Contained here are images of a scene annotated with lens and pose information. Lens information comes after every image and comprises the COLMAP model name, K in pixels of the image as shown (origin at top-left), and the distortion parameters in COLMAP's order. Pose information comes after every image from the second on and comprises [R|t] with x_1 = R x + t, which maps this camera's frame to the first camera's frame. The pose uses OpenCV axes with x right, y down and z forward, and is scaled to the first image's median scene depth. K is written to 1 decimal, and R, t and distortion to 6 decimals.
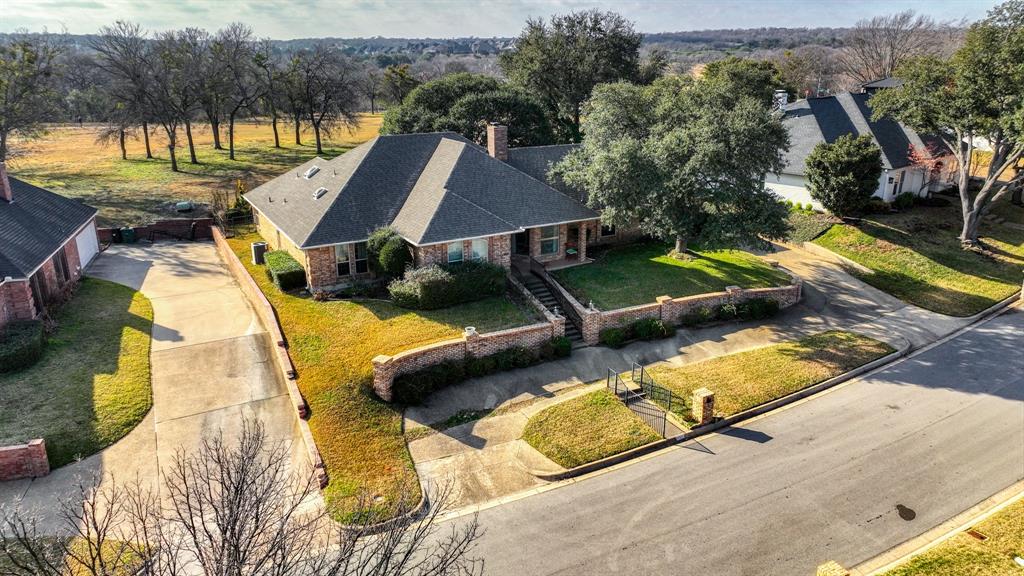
lens RADIAL K [[715.3, 0, 512.0], [0, 715.3, 288.0], [0, 0, 1]] dist [0.002268, -0.000105]
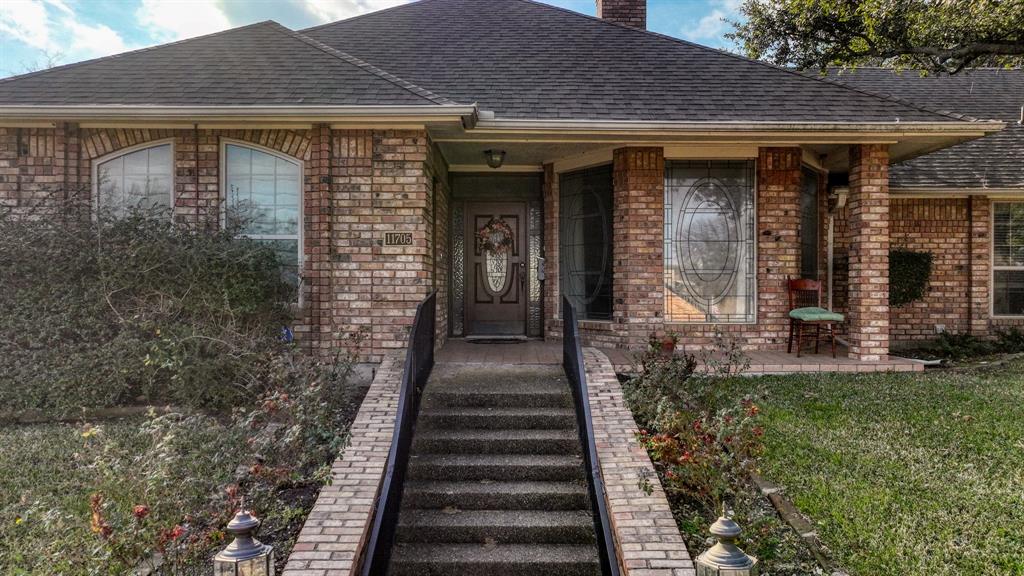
lens RADIAL K [[723.7, 0, 512.0], [0, 723.7, 288.0], [0, 0, 1]] dist [0.006229, 0.001039]
pose [[0.874651, 0.008370, -0.484681, 0.130423], [-0.158696, 0.949698, -0.269981, 0.018161], [0.458040, 0.313056, 0.831983, 0.919735]]
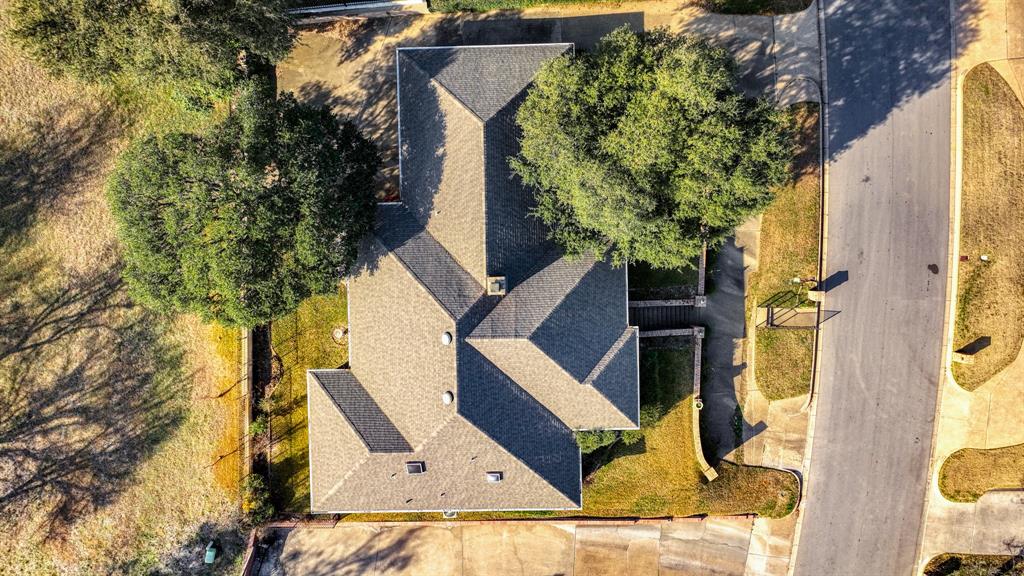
lens RADIAL K [[723.7, 0, 512.0], [0, 723.7, 288.0], [0, 0, 1]] dist [0.006229, 0.001039]
pose [[0.467564, -0.883315, -0.033740, 0.018373], [0.294019, 0.119410, 0.948311, -1.308859], [-0.833629, -0.453317, 0.315543, 0.896205]]
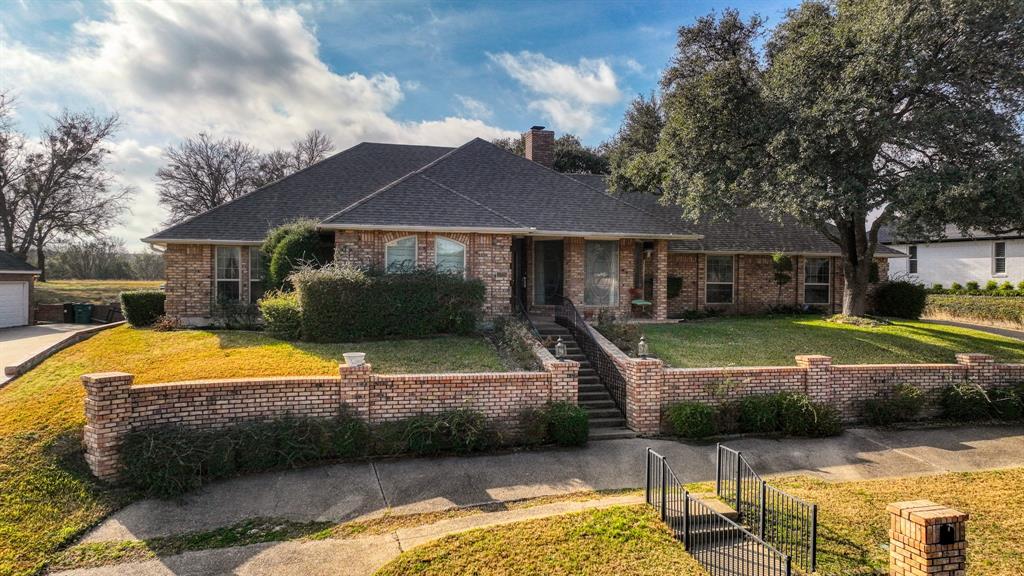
lens RADIAL K [[723.7, 0, 512.0], [0, 723.7, 288.0], [0, 0, 1]] dist [0.006229, 0.001039]
pose [[0.973004, 0.012864, -0.230429, 0.137632], [-0.082609, 0.951704, -0.295695, 0.135987], [0.215497, 0.306748, 0.927074, 0.534437]]
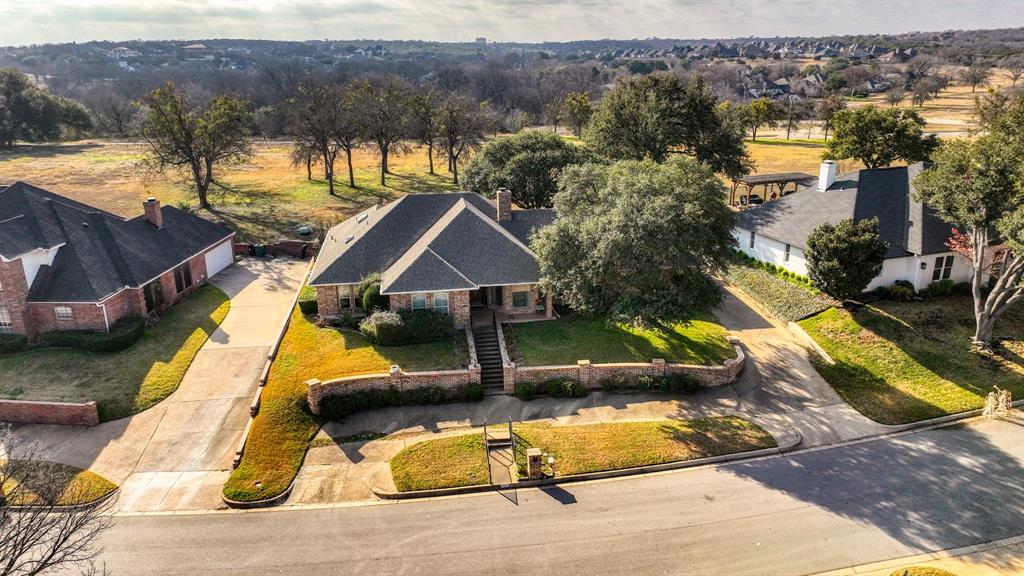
lens RADIAL K [[715.3, 0, 512.0], [0, 715.3, 288.0], [0, 0, 1]] dist [0.002268, -0.000105]
pose [[0.933958, 0.107536, -0.340822, 0.507478], [-0.107302, 0.994033, 0.019595, -0.118400], [0.340895, 0.018270, 0.939924, -0.102826]]
